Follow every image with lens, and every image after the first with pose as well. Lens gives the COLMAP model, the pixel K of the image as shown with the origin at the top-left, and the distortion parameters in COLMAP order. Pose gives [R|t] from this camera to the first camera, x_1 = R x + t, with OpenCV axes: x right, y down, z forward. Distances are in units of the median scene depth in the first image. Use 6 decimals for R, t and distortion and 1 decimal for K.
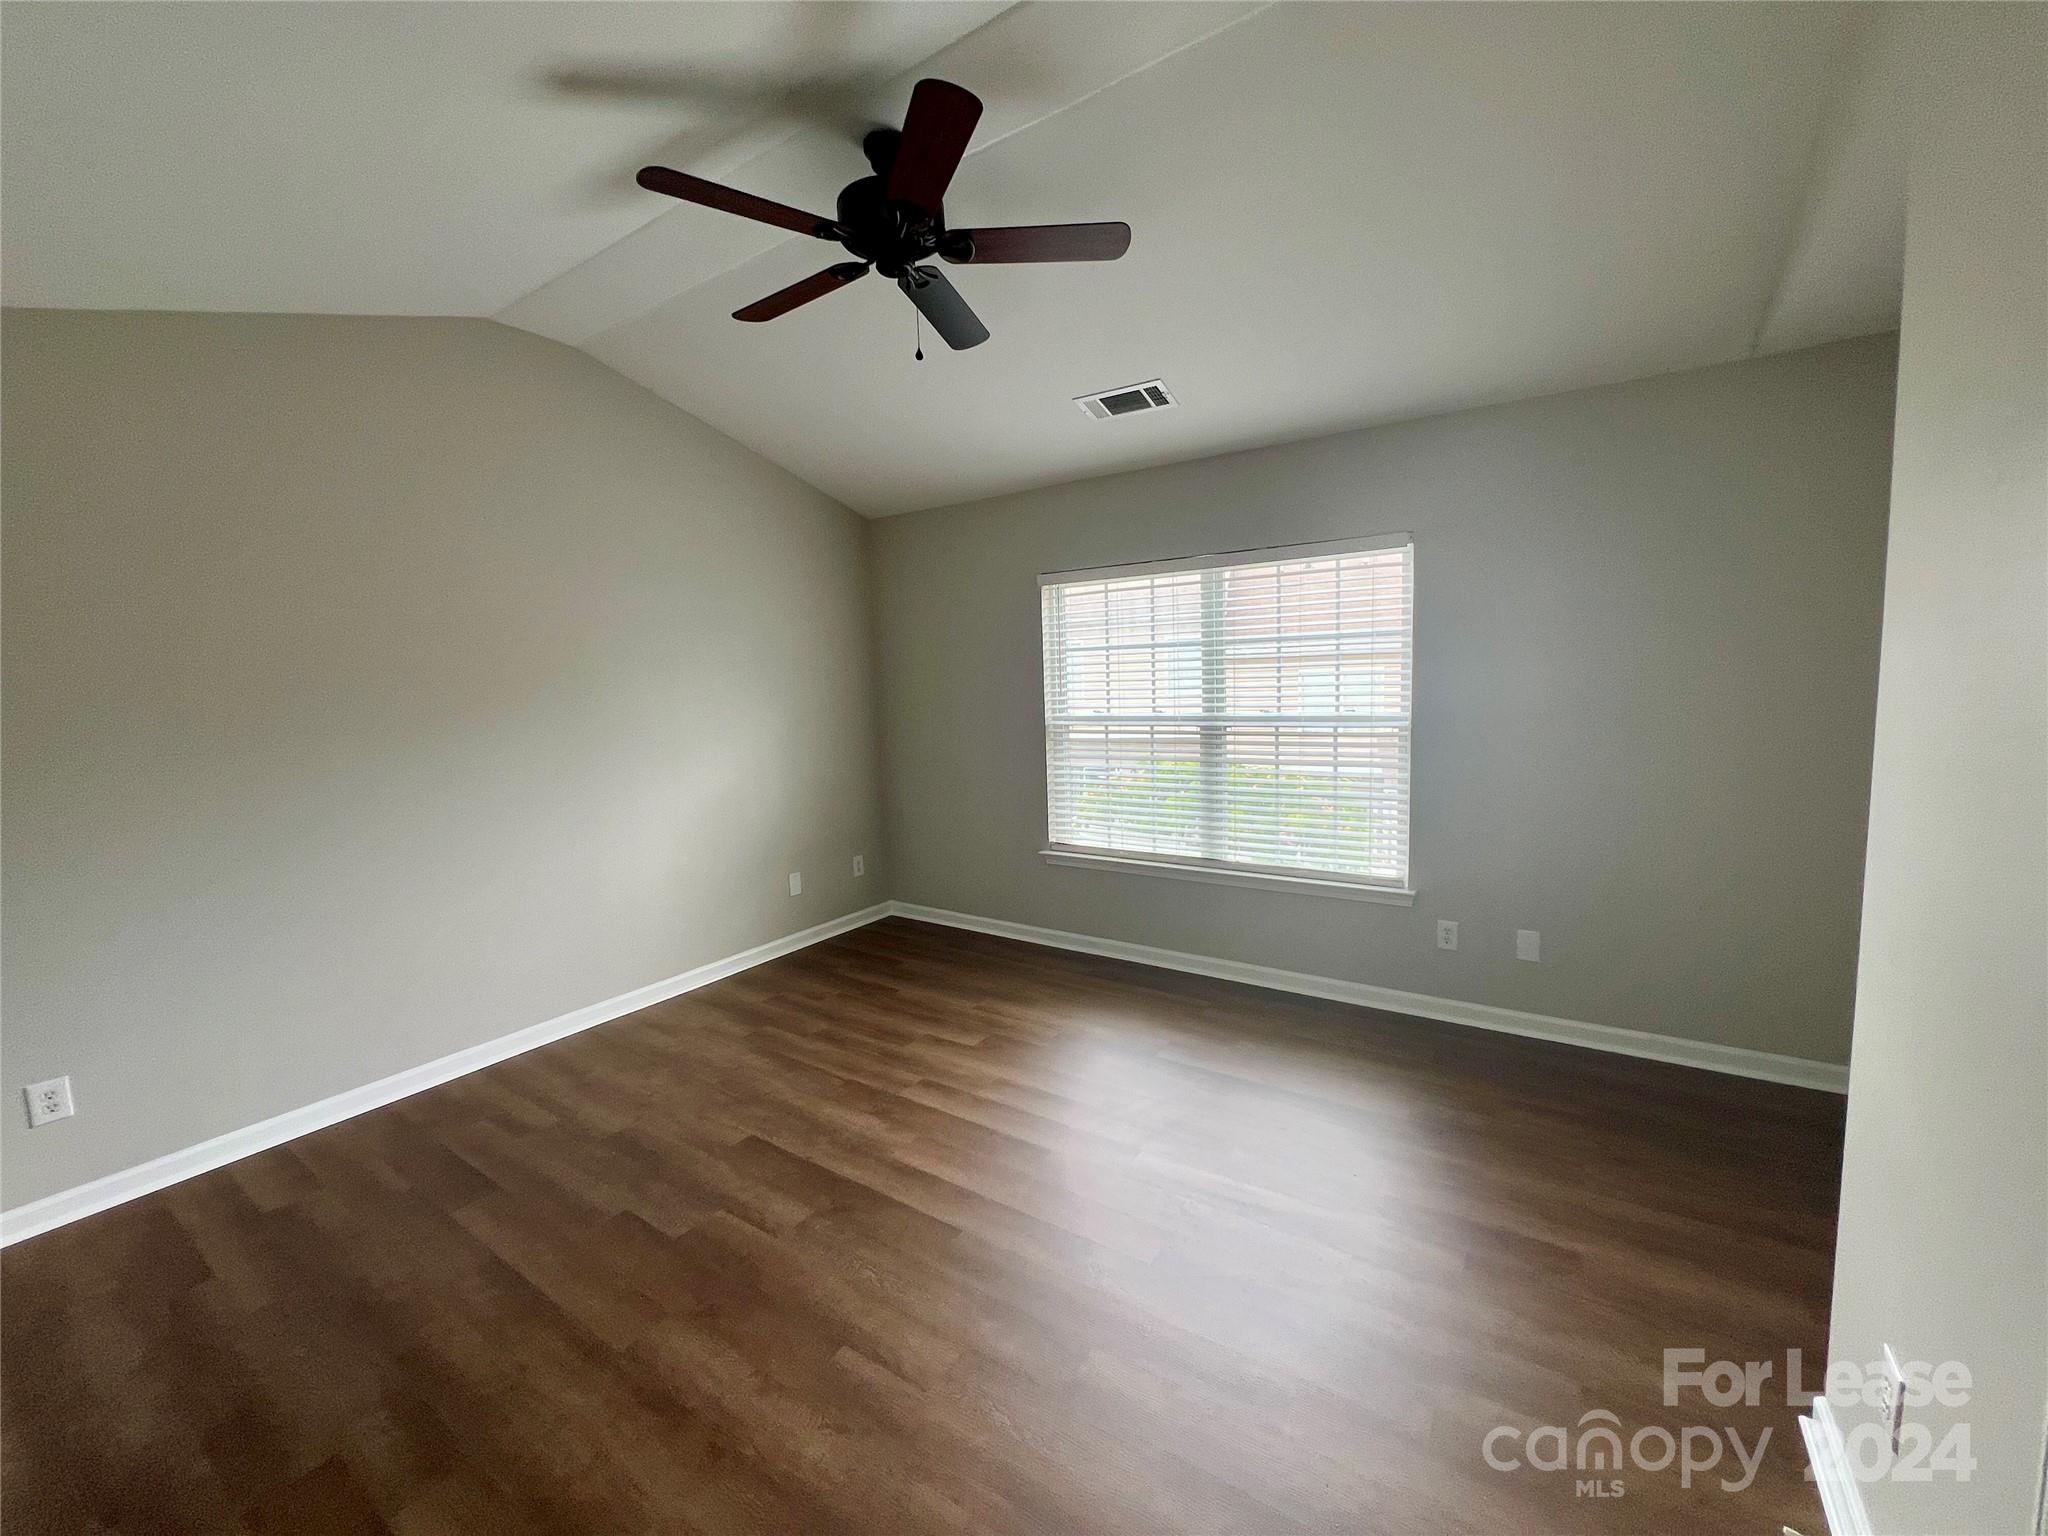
lens RADIAL K [[823.6, 0, 1024.0], [0, 823.6, 768.0], [0, 0, 1]] dist [-0.023808, 0.000061]
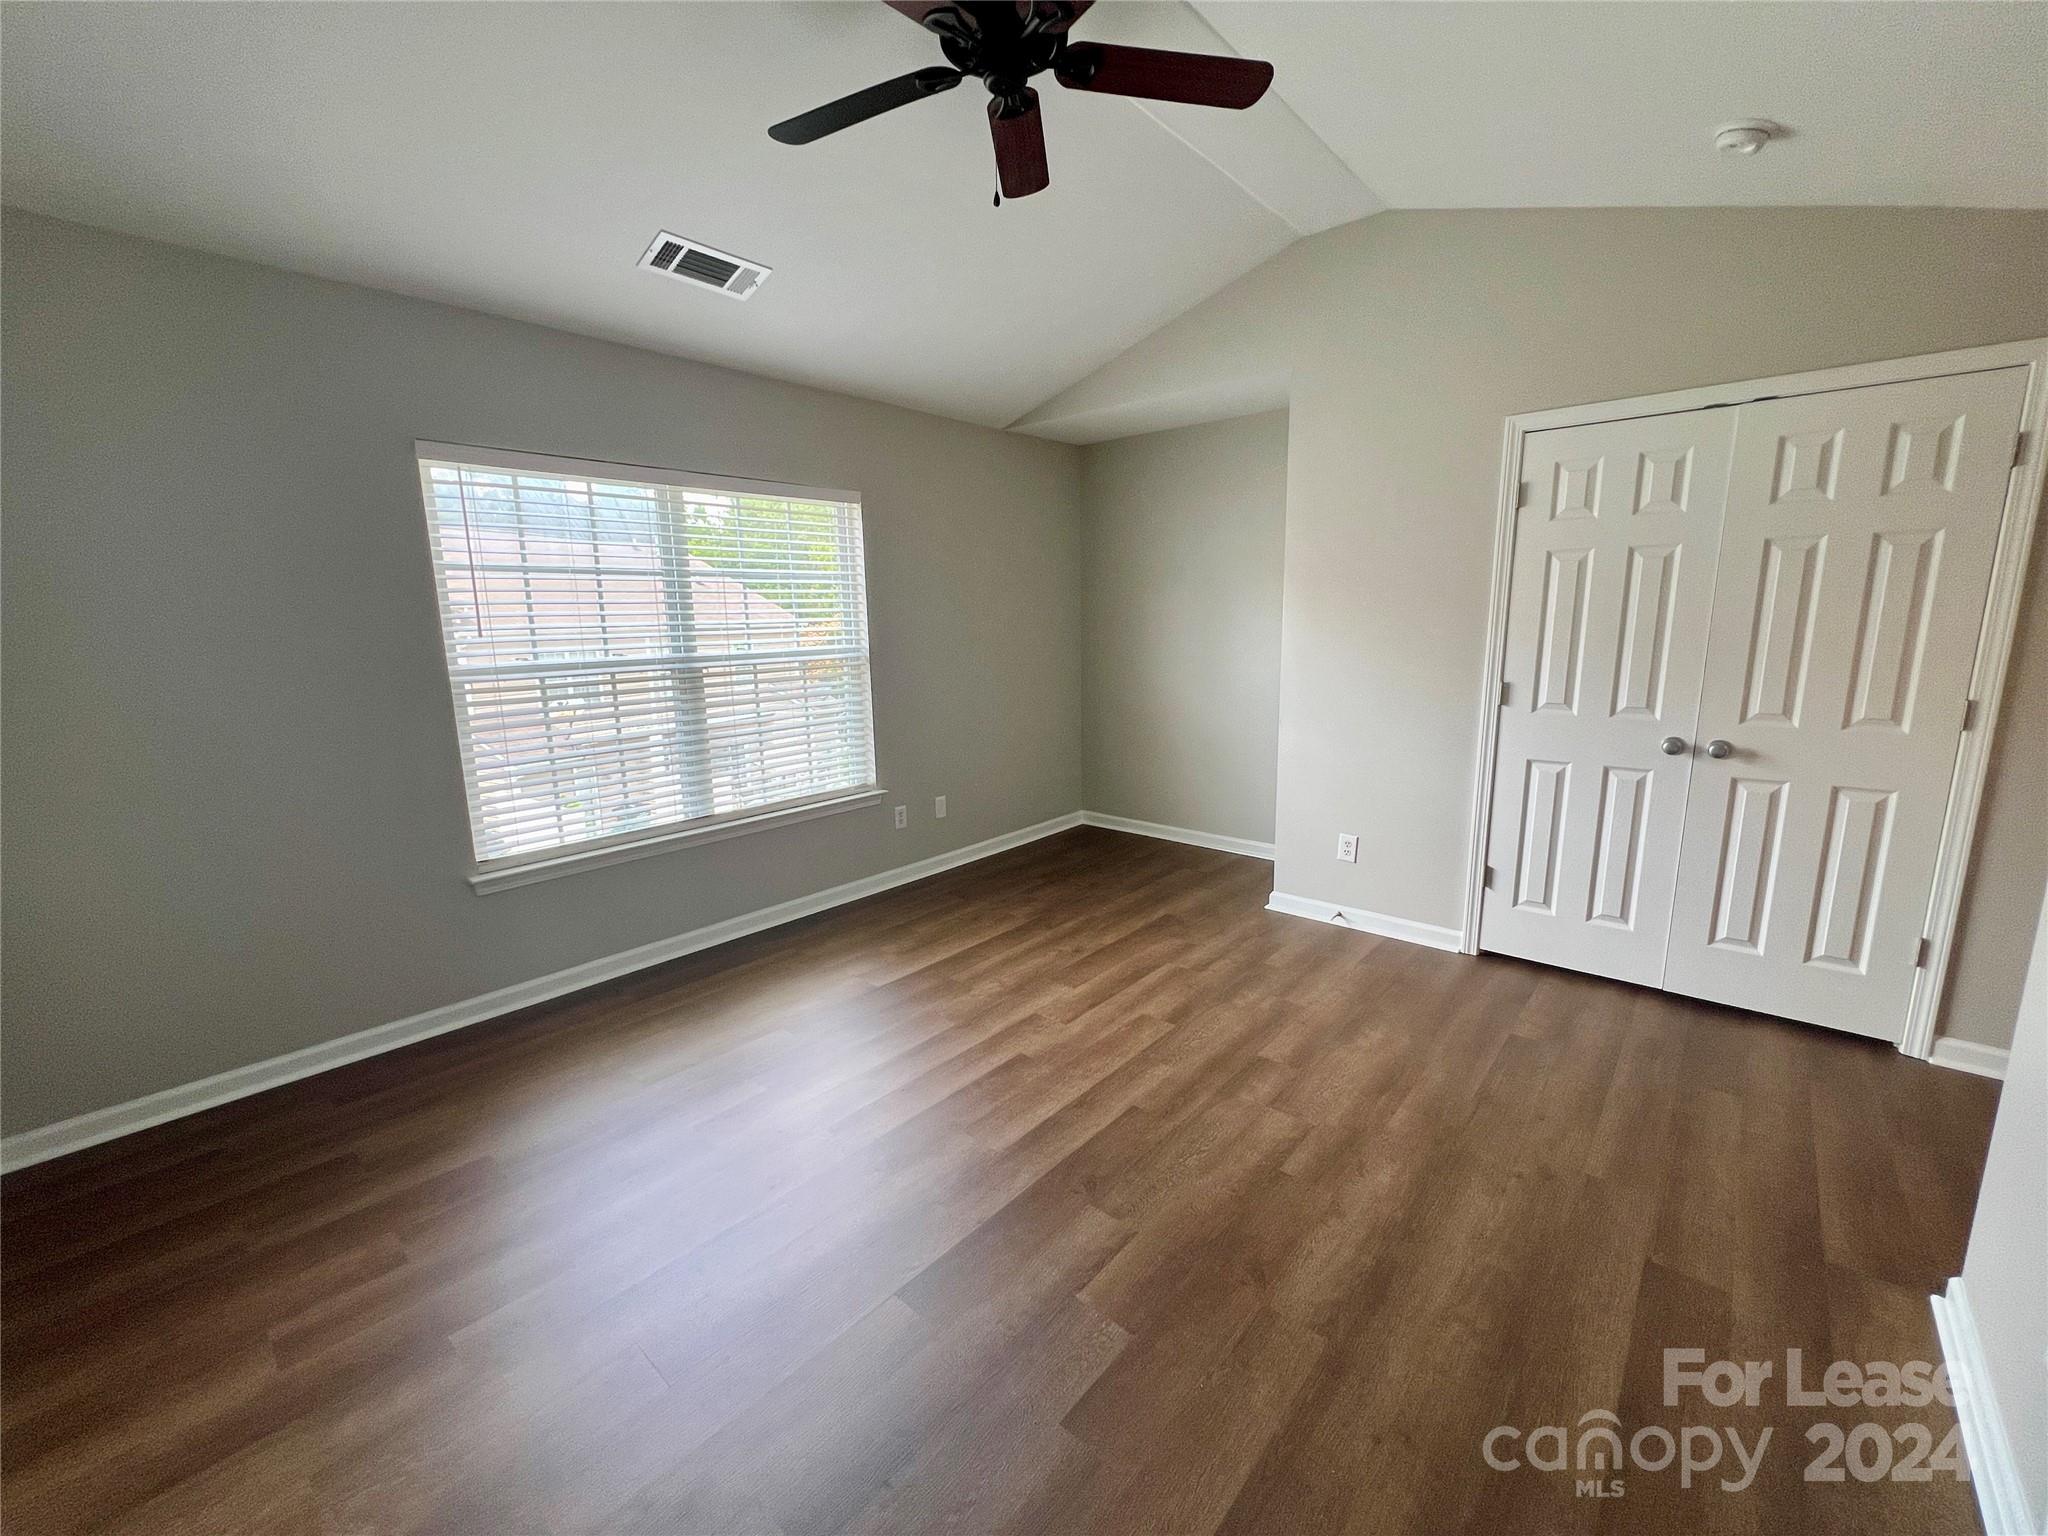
lens RADIAL K [[826.8, 0, 1024.0], [0, 826.8, 768.0], [0, 0, 1]] dist [-0.000521, -0.000427]
pose [[0.122547, -0.156145, 0.980103, -0.696562], [0.116079, 0.983023, 0.142096, -0.033499], [-0.985651, 0.096356, 0.138591, 0.596528]]
